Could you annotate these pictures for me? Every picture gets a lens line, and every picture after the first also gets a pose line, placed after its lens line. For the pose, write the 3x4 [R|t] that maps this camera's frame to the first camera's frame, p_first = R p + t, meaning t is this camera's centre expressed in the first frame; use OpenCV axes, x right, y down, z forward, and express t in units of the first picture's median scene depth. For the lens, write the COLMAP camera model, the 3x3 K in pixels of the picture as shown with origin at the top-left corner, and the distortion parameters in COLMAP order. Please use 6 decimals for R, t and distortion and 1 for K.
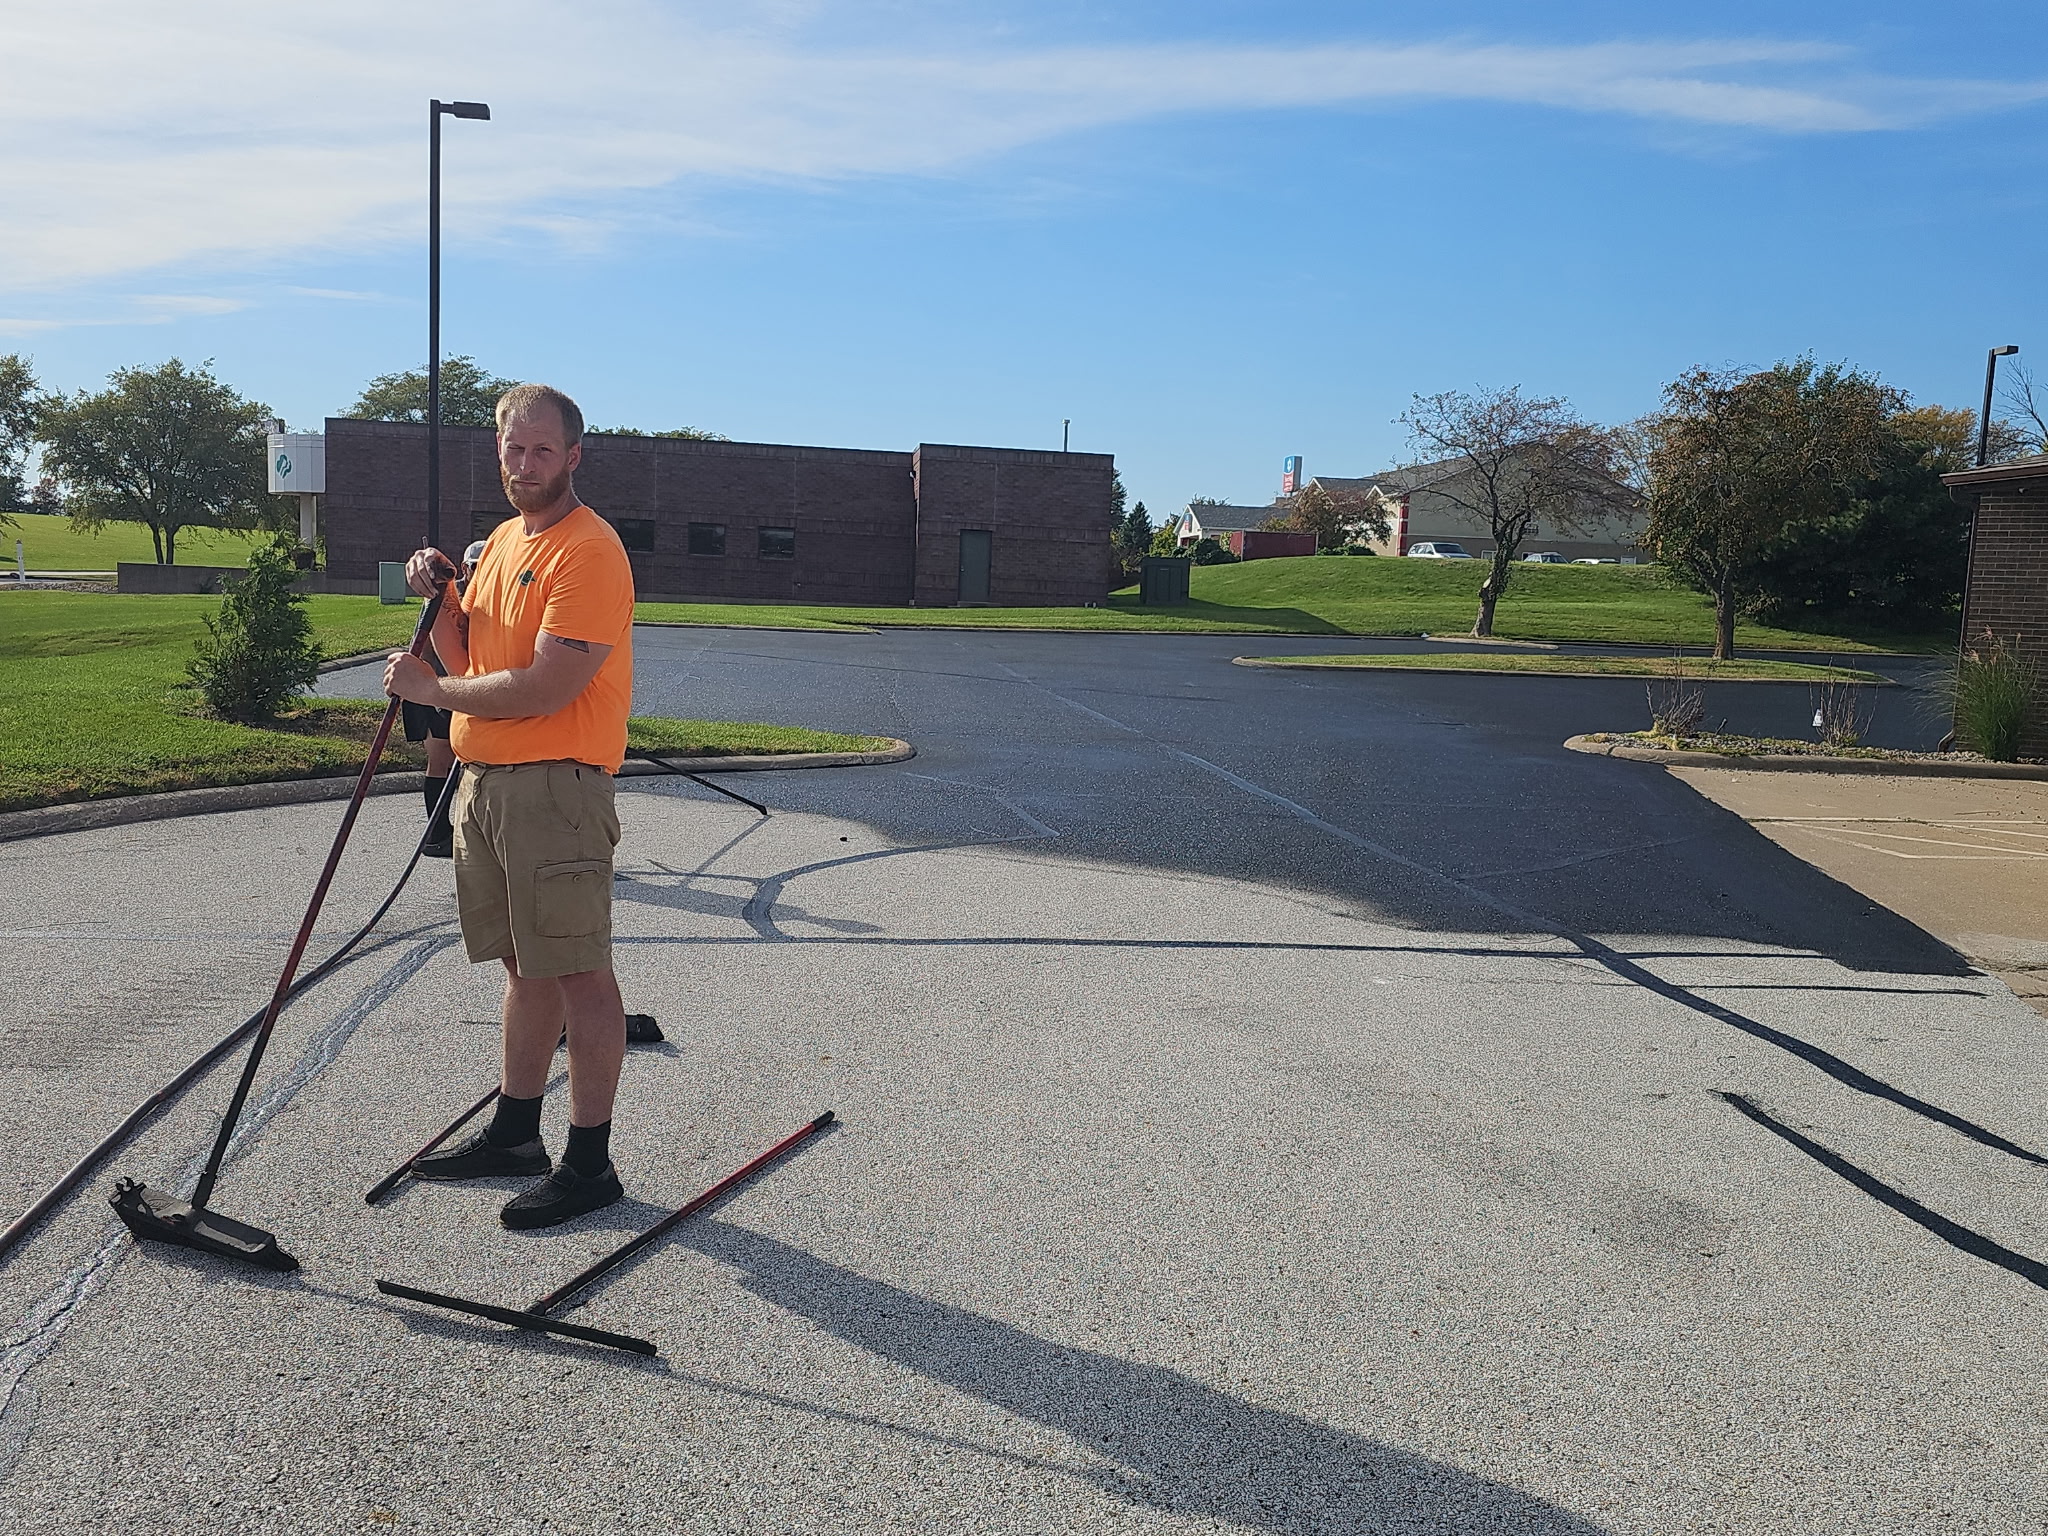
lens RADIAL K [[1605.7, 0, 1086.4], [0, 1605.7, 770.2], [0, 0, 1]] dist [0.232789, -0.240538]
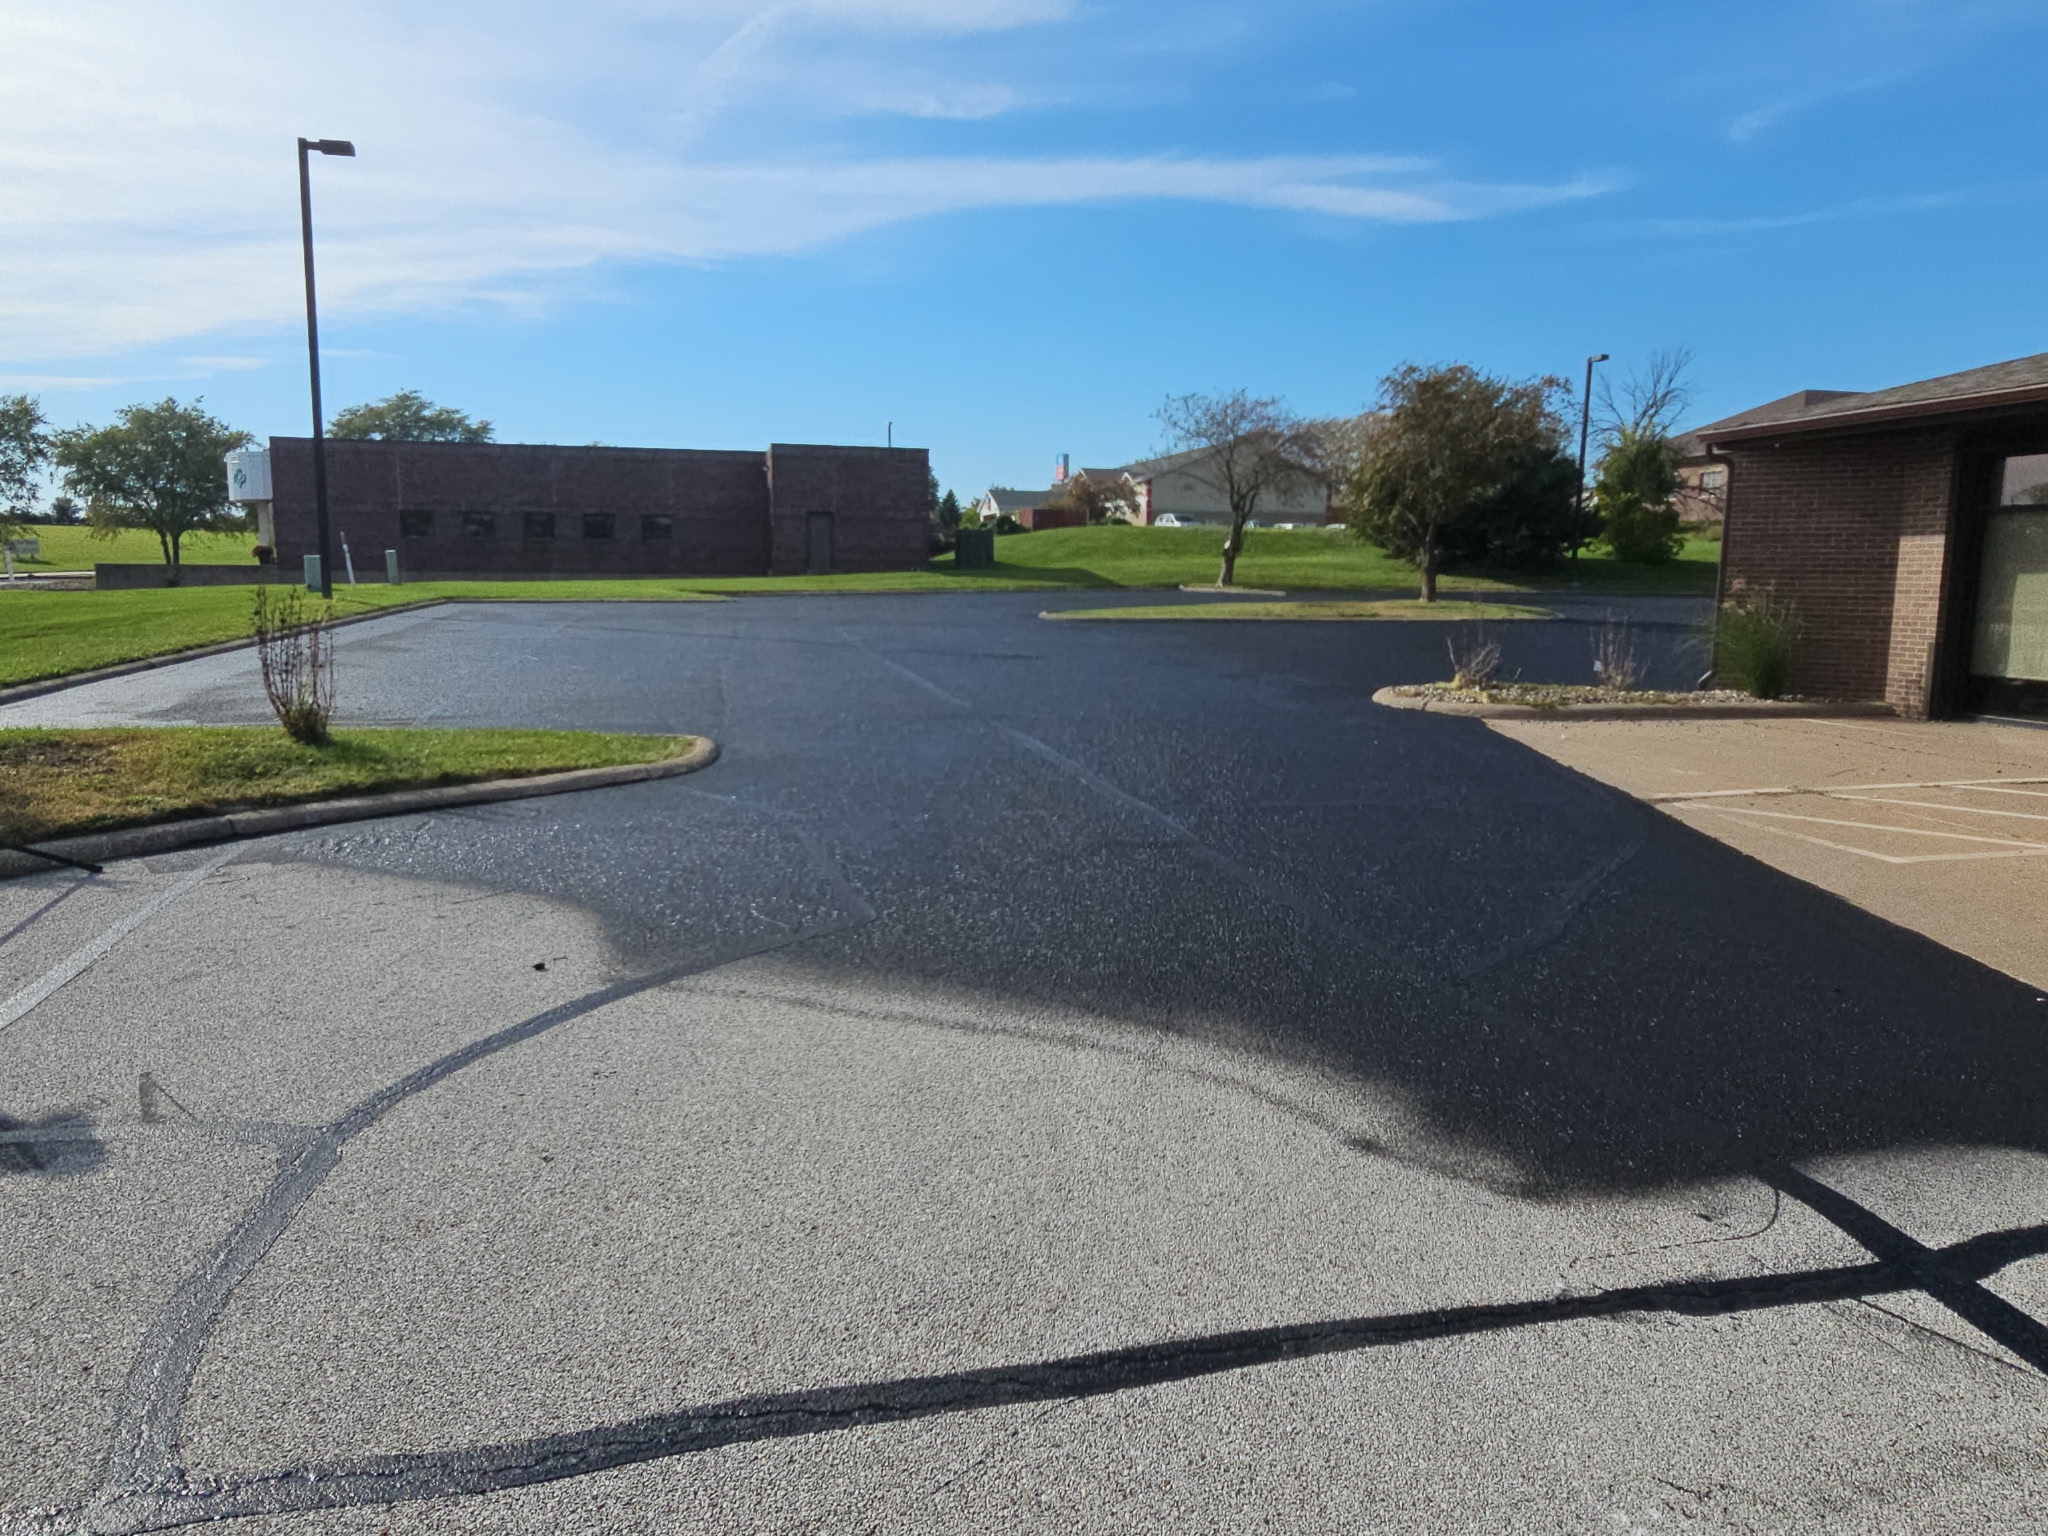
lens RADIAL K [[1594.0, 0, 1020.9], [0, 1594.0, 772.0], [0, 0, 1]] dist [0.097959, -0.083978]
pose [[0.997033, -0.040007, 0.065768, -0.003833], [0.038642, 0.999013, 0.021902, 0.030411], [-0.066580, -0.019296, 0.997595, -0.245784]]
